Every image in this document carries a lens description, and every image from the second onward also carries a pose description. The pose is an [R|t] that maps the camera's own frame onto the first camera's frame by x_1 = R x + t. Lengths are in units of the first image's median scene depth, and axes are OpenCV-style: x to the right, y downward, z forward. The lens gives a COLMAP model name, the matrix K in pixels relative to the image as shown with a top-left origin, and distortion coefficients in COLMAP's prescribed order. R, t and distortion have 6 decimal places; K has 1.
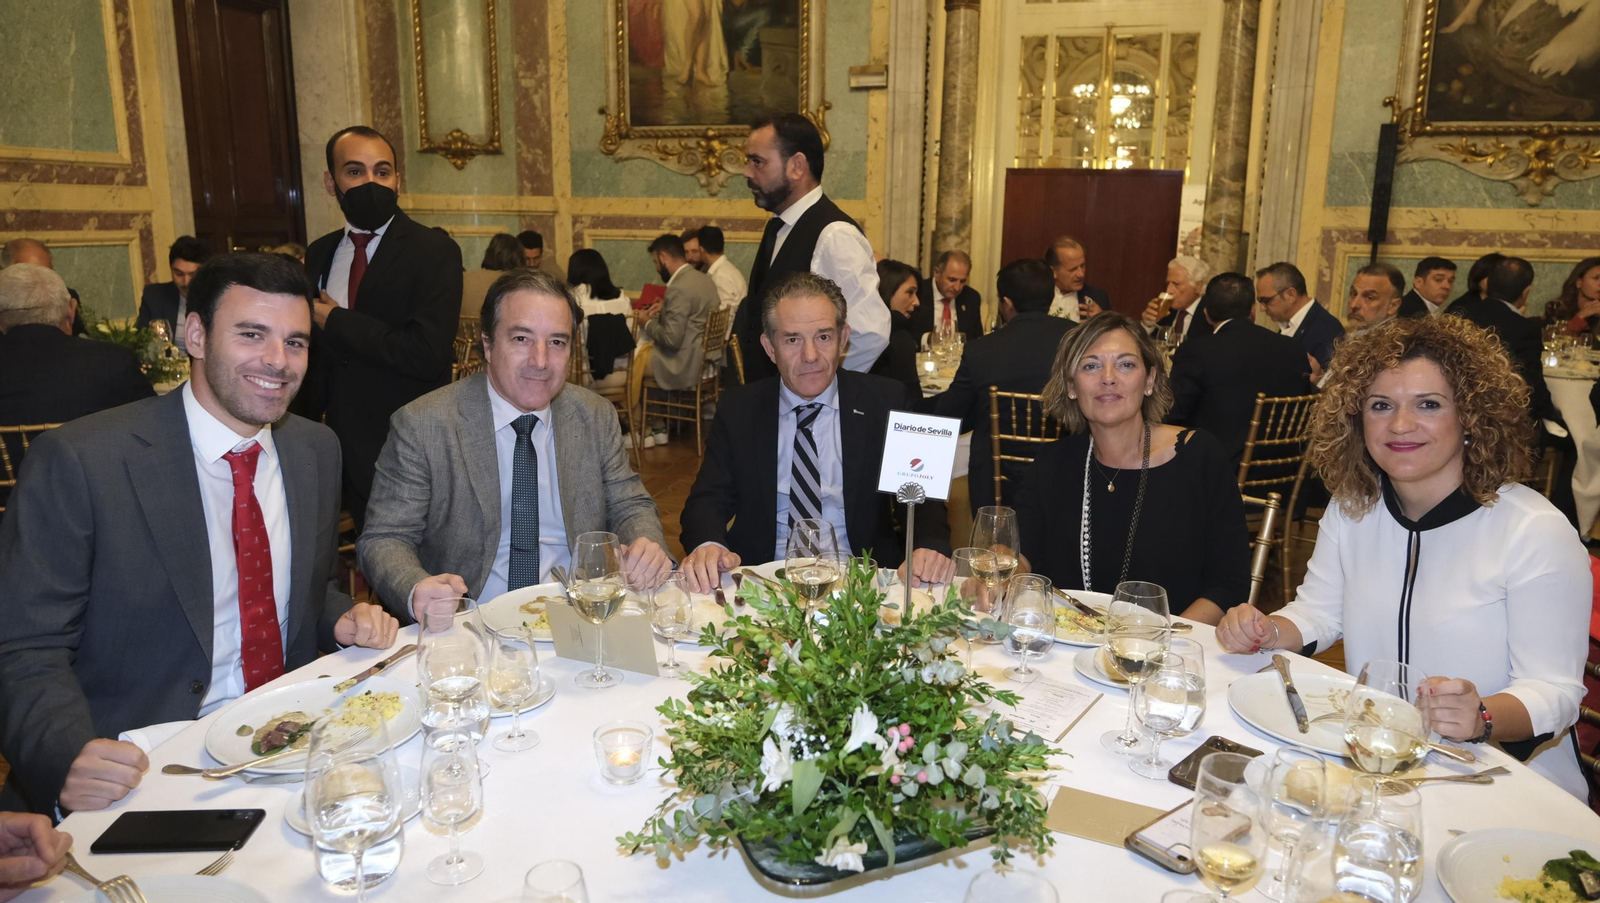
lens RADIAL K [[1076.8, 0, 799.0], [0, 1076.8, 458.1], [0, 0, 1]] dist [-0.022841, 0.008306]
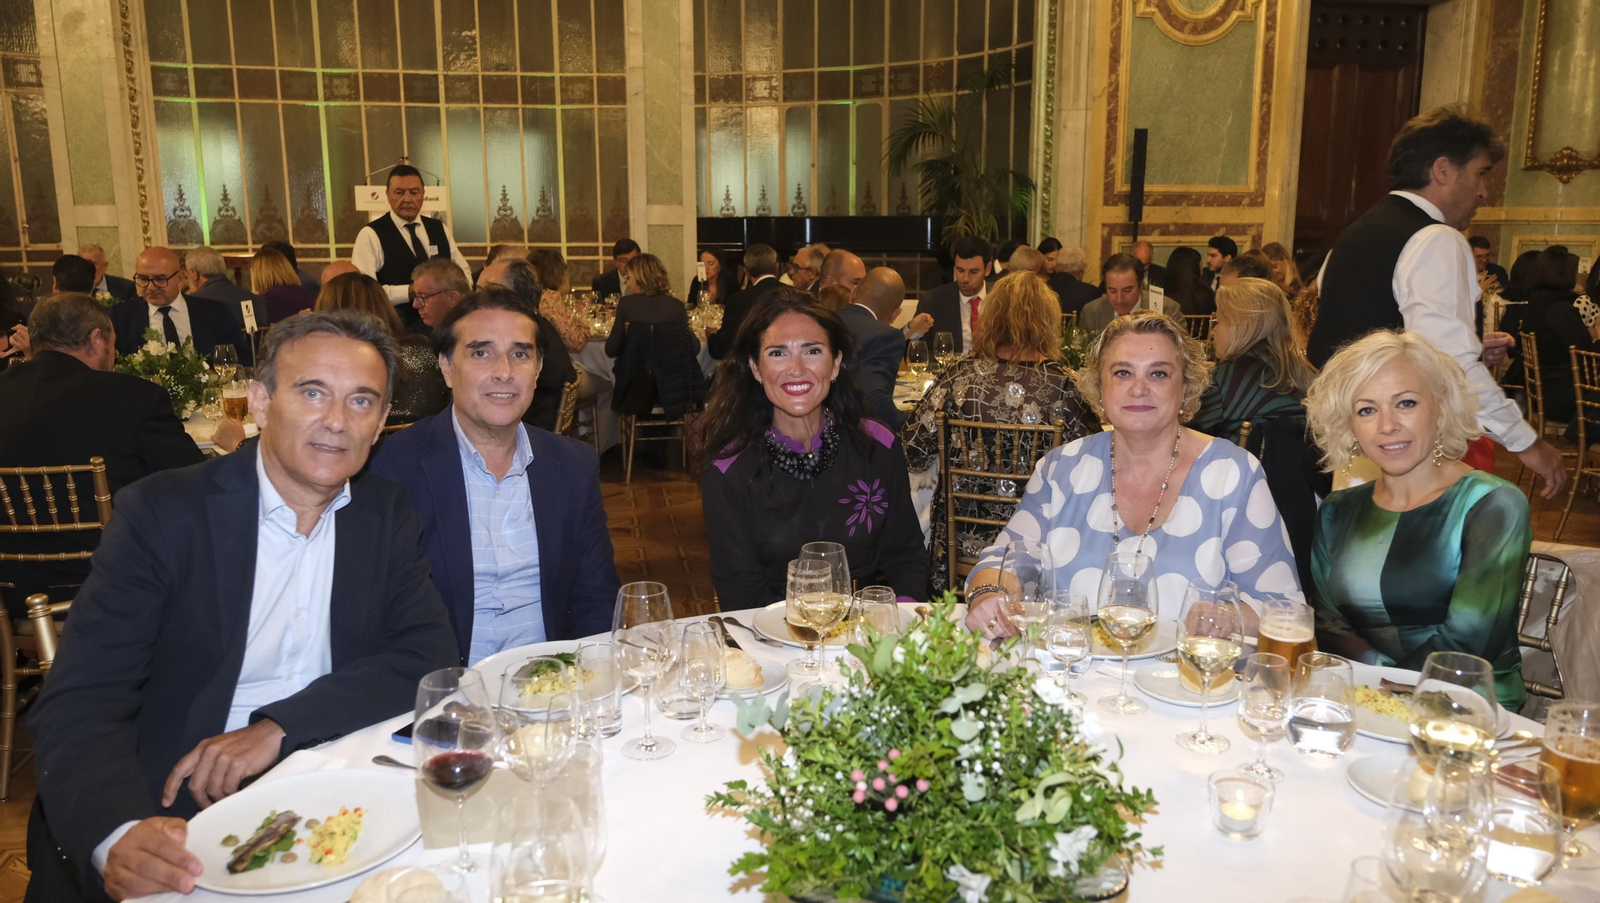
lens RADIAL K [[1170.9, 0, 802.2], [0, 1170.9, 456.1], [0, 0, 1]] dist [-0.018437, -0.000011]
pose [[0.460408, 0.160715, -0.873038, 0.433928], [-0.186426, 0.979048, 0.081915, 0.055018], [0.867911, 0.125043, 0.480723, -0.224804]]
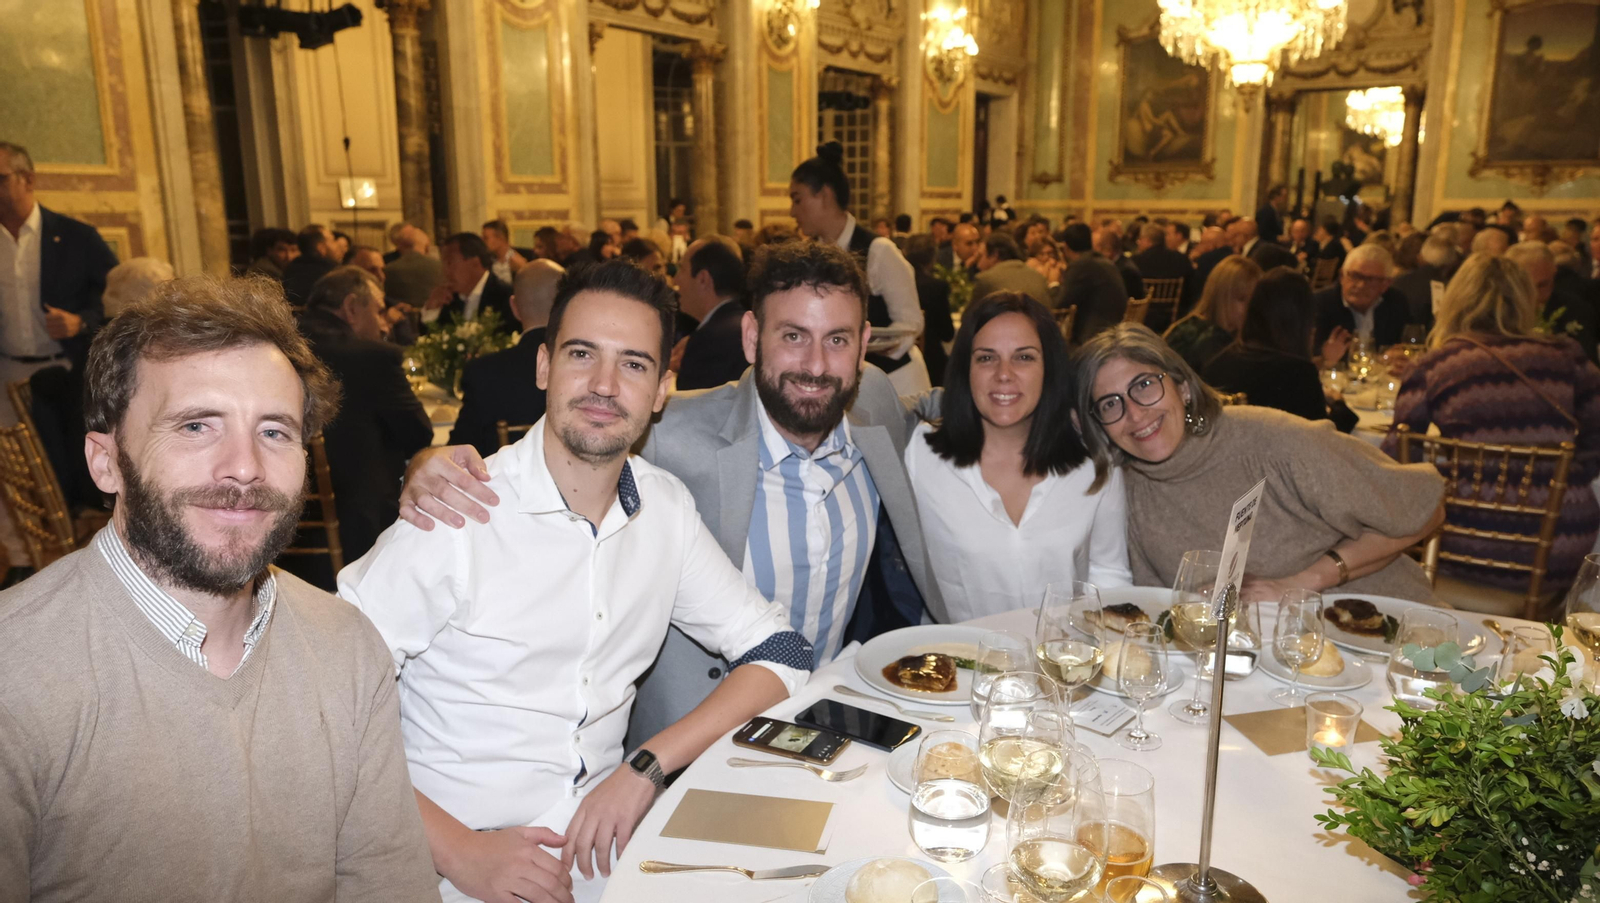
lens RADIAL K [[1076.8, 0, 796.3], [0, 1076.8, 451.9], [0, 0, 1]] dist [-0.022841, 0.008306]
pose [[0.943794, 0.056375, -0.325693, -0.037112], [-0.057301, 0.998334, 0.006757, 0.332571], [0.325531, 0.012285, 0.945452, -1.447436]]
